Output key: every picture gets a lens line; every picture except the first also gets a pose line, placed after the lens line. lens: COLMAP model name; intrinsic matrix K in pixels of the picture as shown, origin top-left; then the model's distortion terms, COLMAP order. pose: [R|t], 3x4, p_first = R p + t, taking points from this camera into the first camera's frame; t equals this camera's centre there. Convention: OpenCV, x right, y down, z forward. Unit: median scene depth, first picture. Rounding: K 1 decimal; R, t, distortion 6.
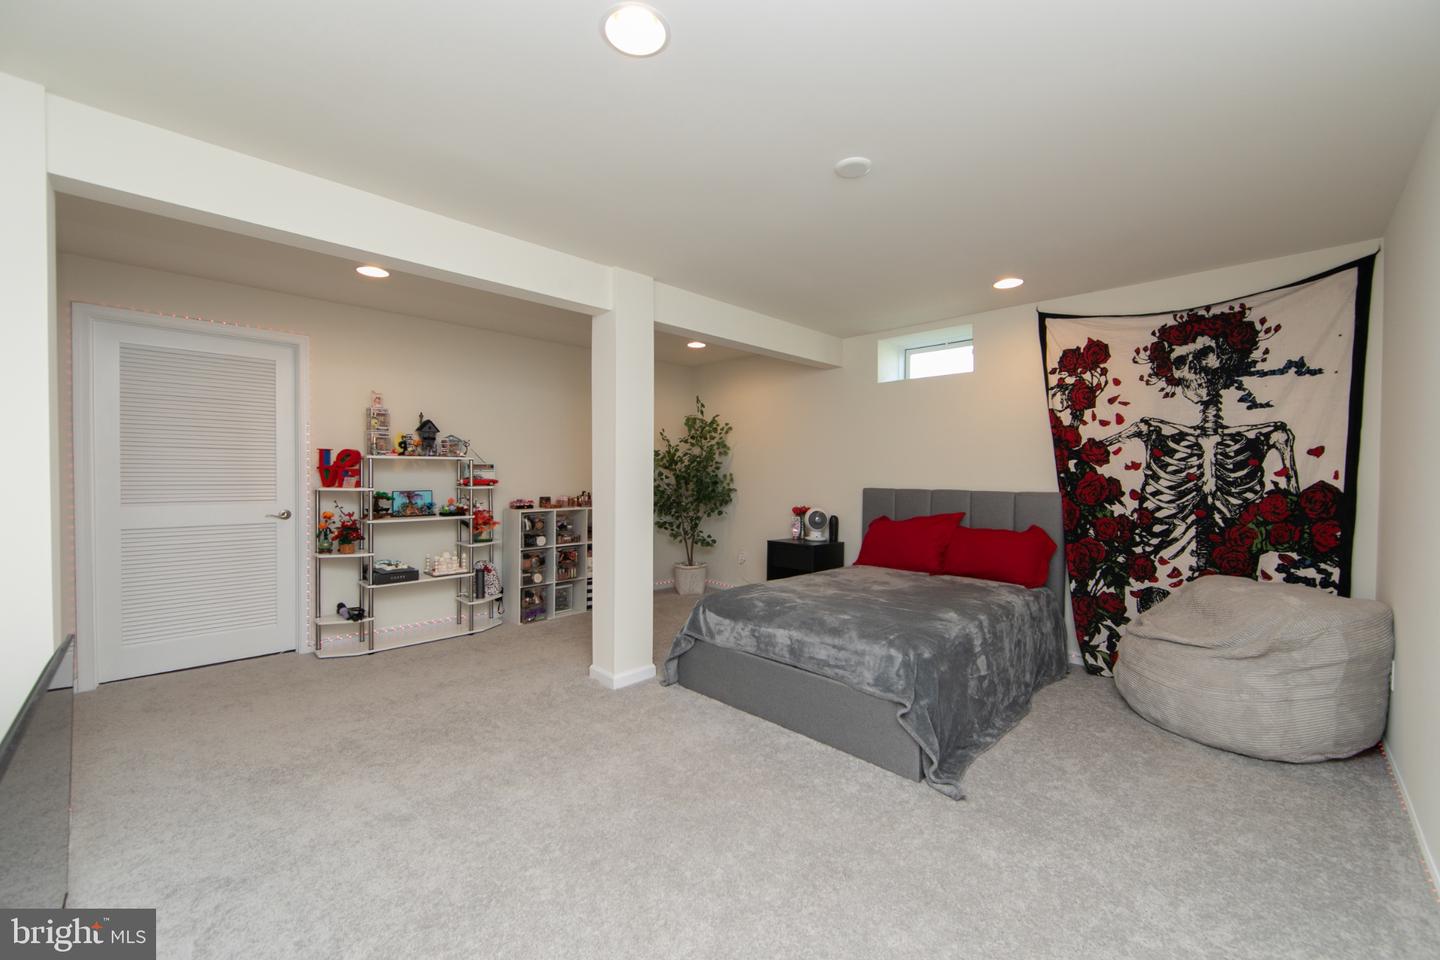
lens RADIAL K [[566.8, 0, 722.1], [0, 566.8, 480.0], [0, 0, 1]] dist [-0.006938, 0.000398]
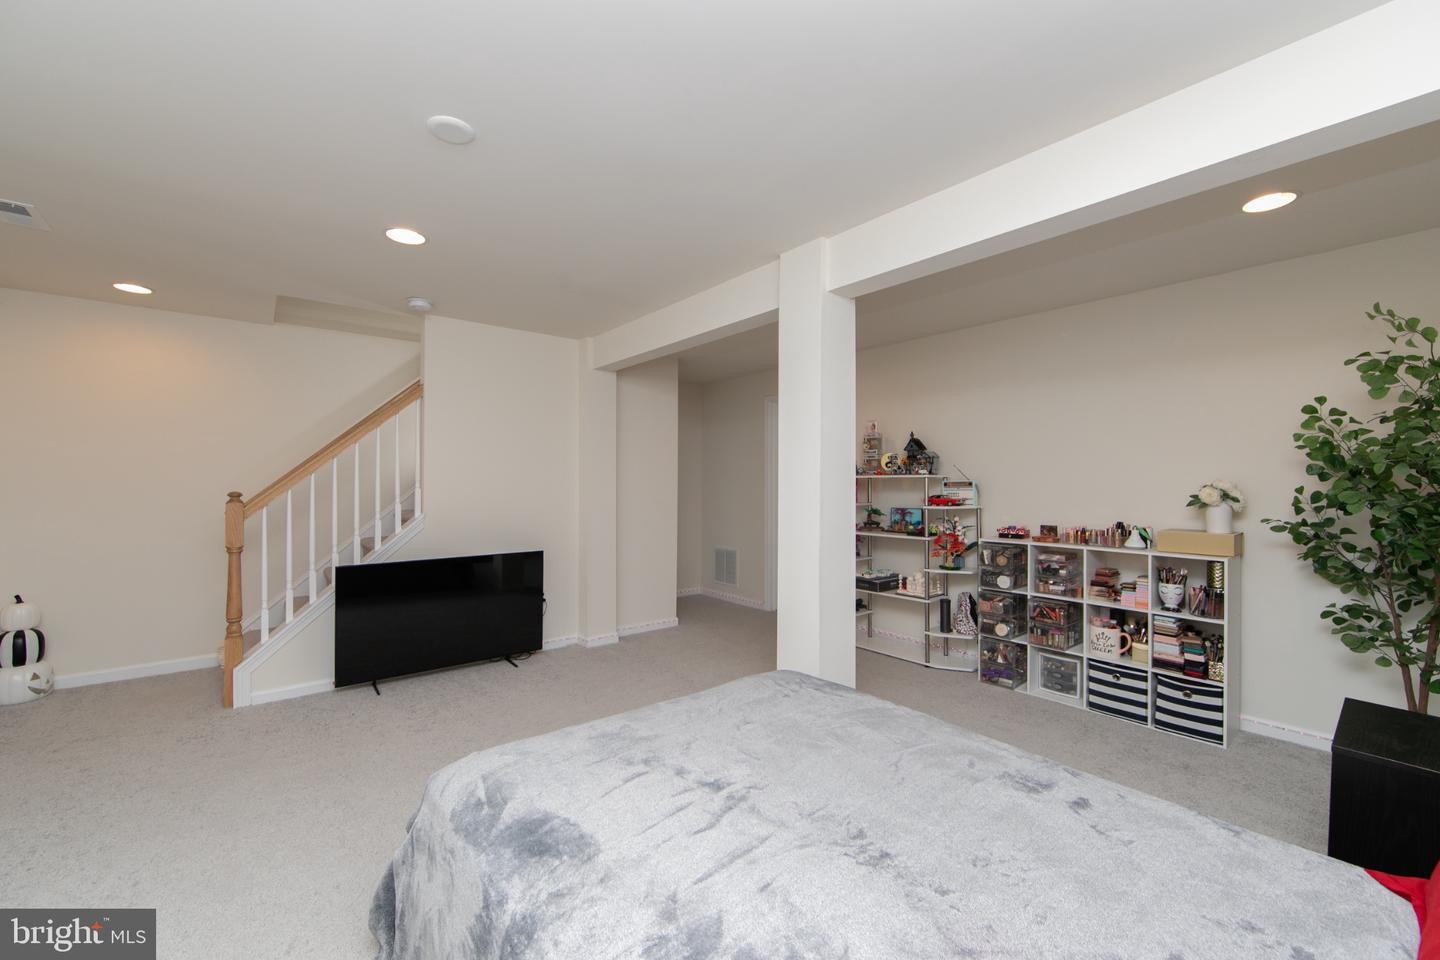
lens RADIAL K [[566.8, 0, 722.1], [0, 566.8, 480.0], [0, 0, 1]] dist [-0.006938, 0.000398]
pose [[-0.092913, -0.013653, -0.995581, 0.529368], [-0.016338, 0.999792, -0.012186, -0.014620], [0.995540, 0.015134, -0.093116, 0.783775]]
